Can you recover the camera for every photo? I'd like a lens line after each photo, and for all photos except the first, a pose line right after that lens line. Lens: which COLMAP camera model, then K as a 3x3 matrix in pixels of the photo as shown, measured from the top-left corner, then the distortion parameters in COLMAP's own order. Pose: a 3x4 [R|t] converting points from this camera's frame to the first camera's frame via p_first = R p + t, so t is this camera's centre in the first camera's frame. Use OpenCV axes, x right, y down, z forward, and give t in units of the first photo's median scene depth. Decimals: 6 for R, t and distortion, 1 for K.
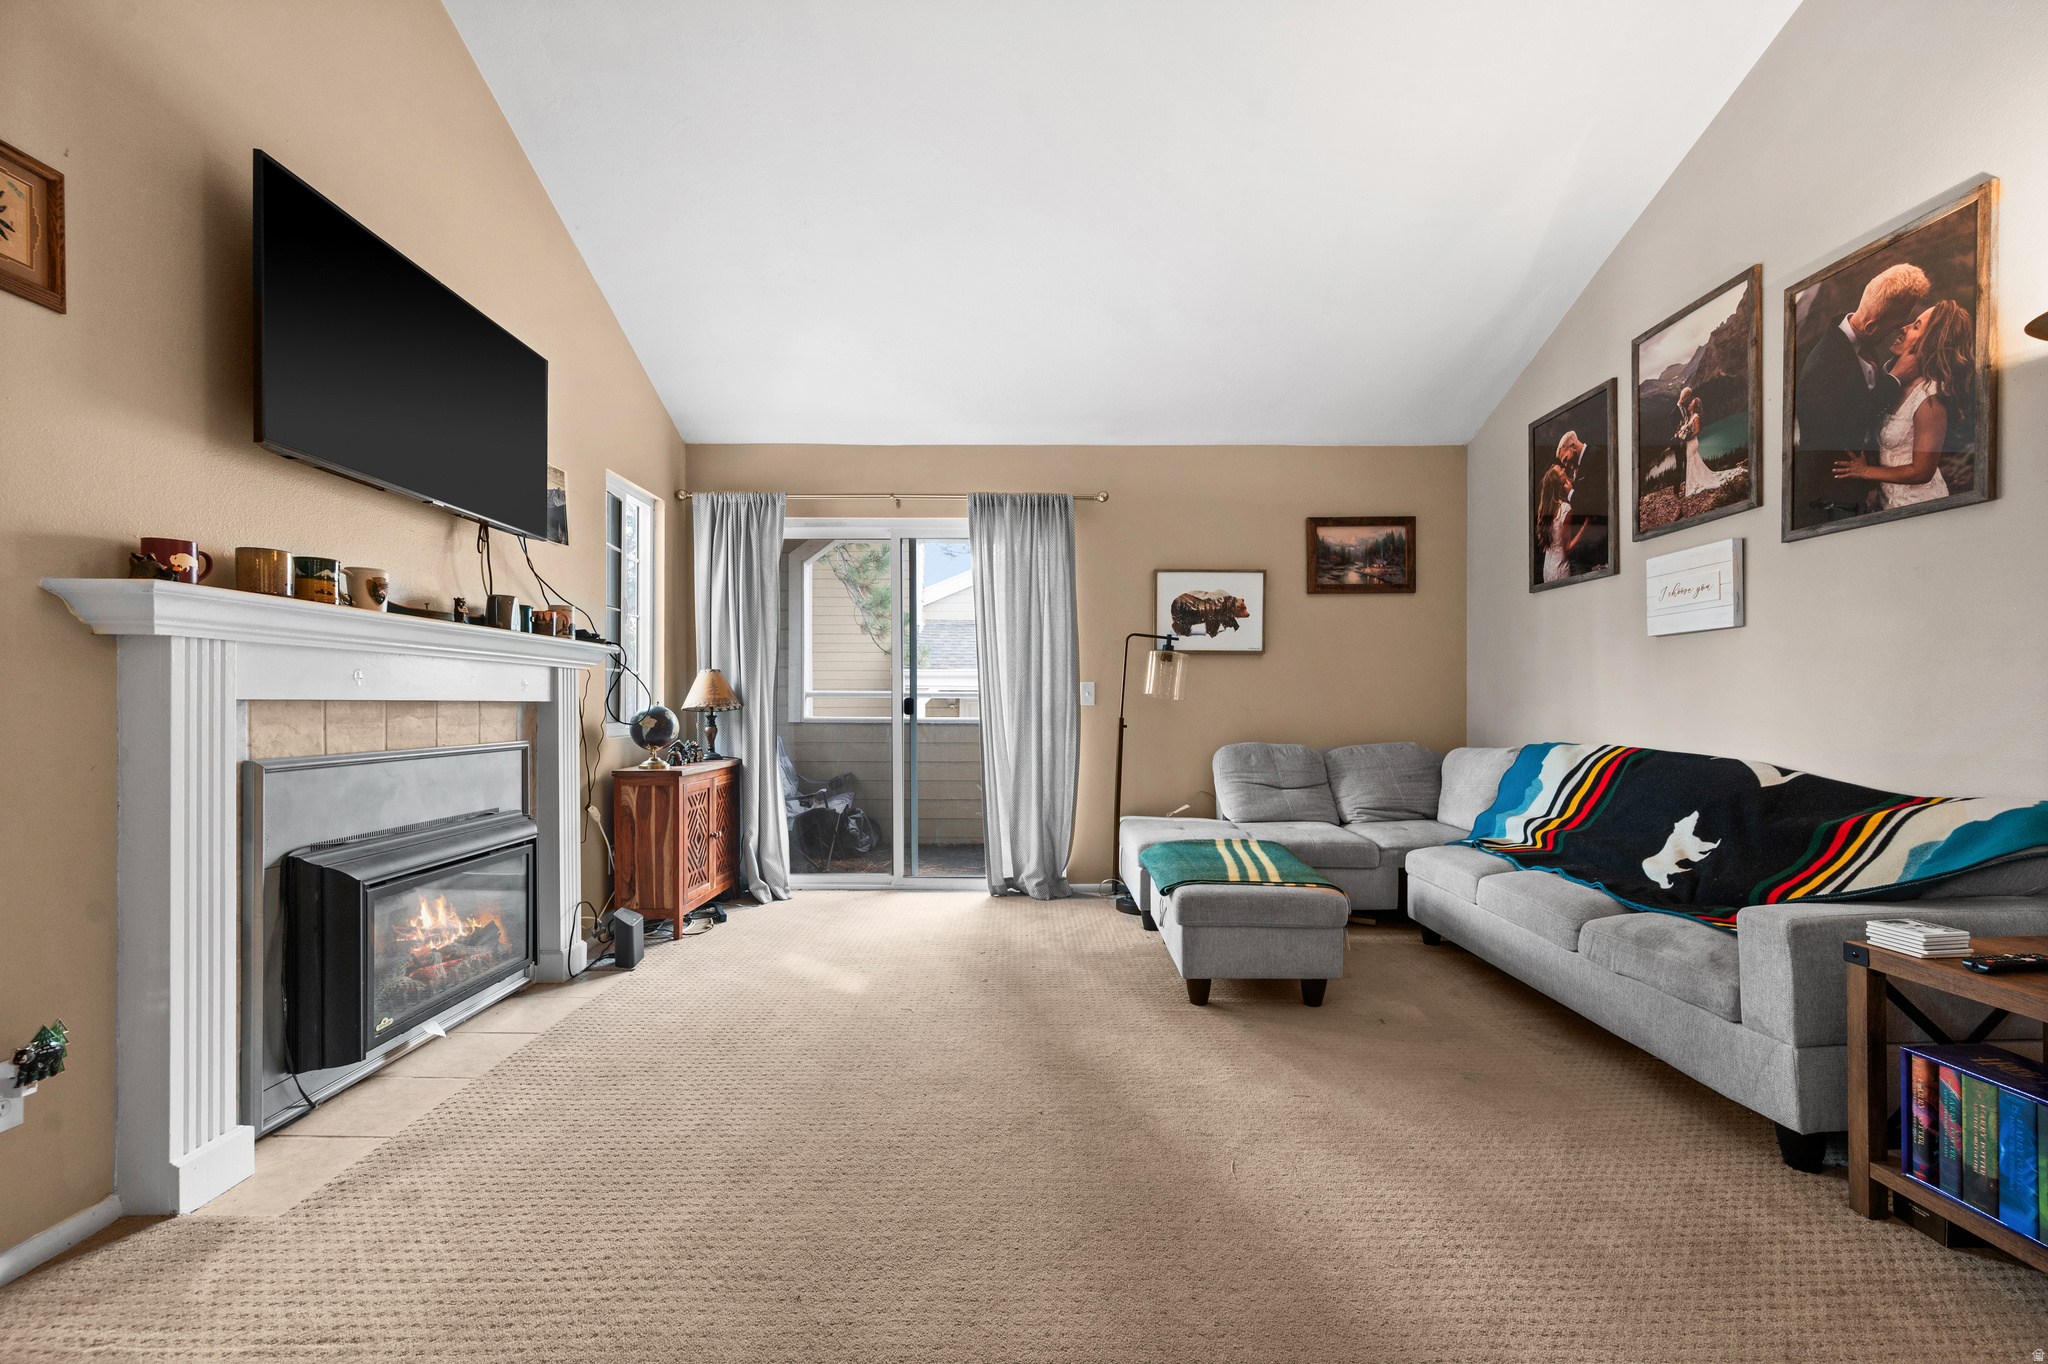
lens RADIAL K [[822.0, 0, 1027.6], [0, 822.0, 716.0], [0, 0, 1]] dist [0.000277, -0.000371]
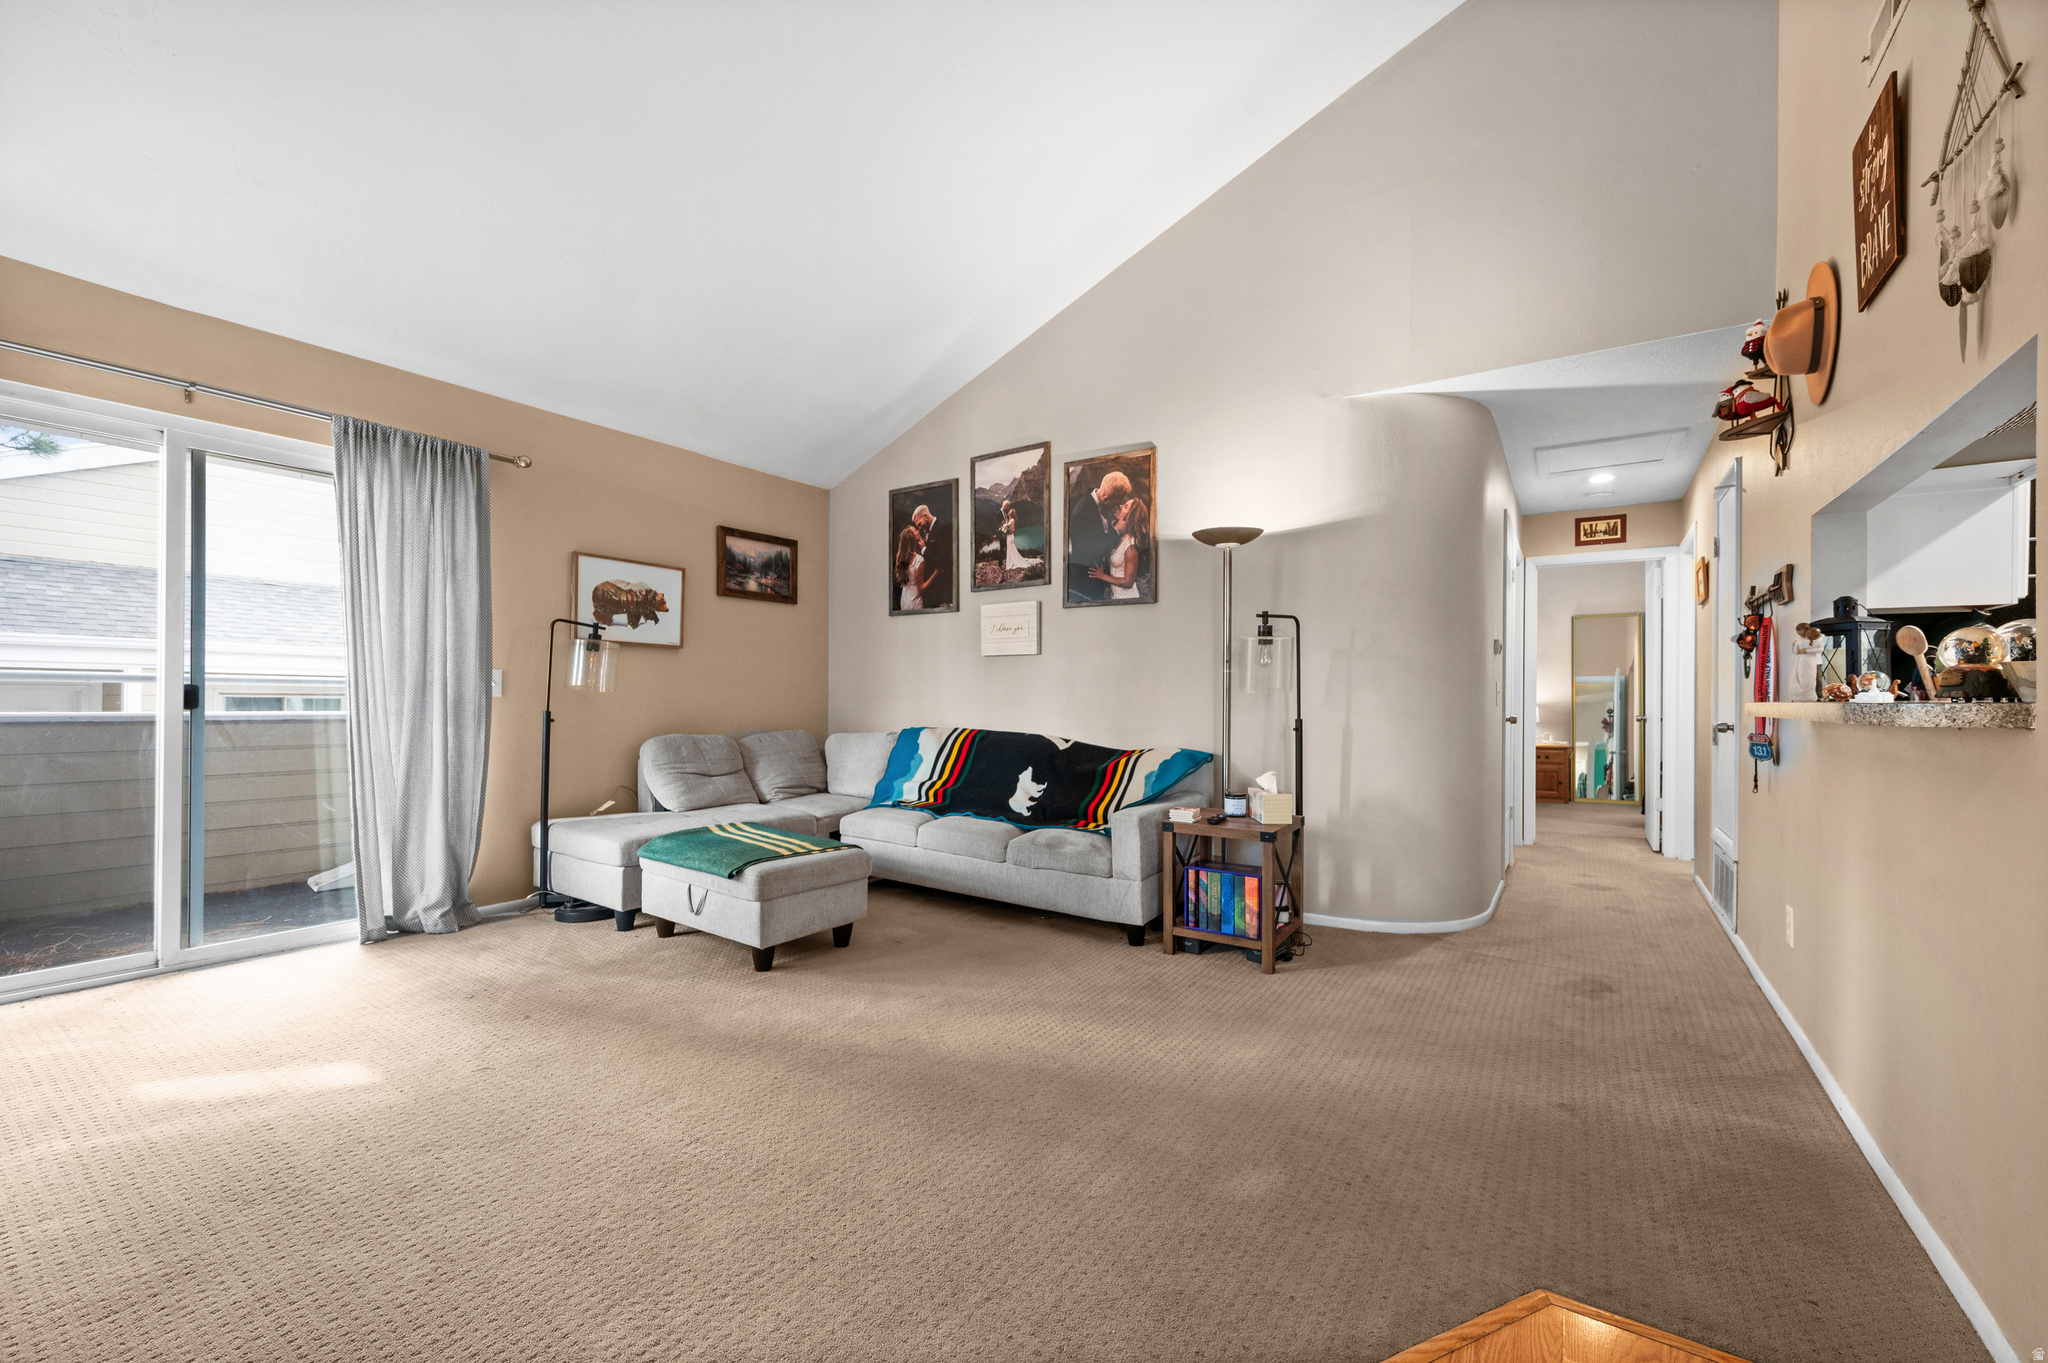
lens RADIAL K [[820.7, 0, 1031.3], [0, 820.7, 695.6], [0, 0, 1]] dist [-0.003435, 0.000270]
pose [[0.561836, 0.008893, 0.827201, -0.453486], [0.000455, 0.999939, -0.011059, -0.006285], [-0.827248, 0.006590, 0.561798, 0.072387]]
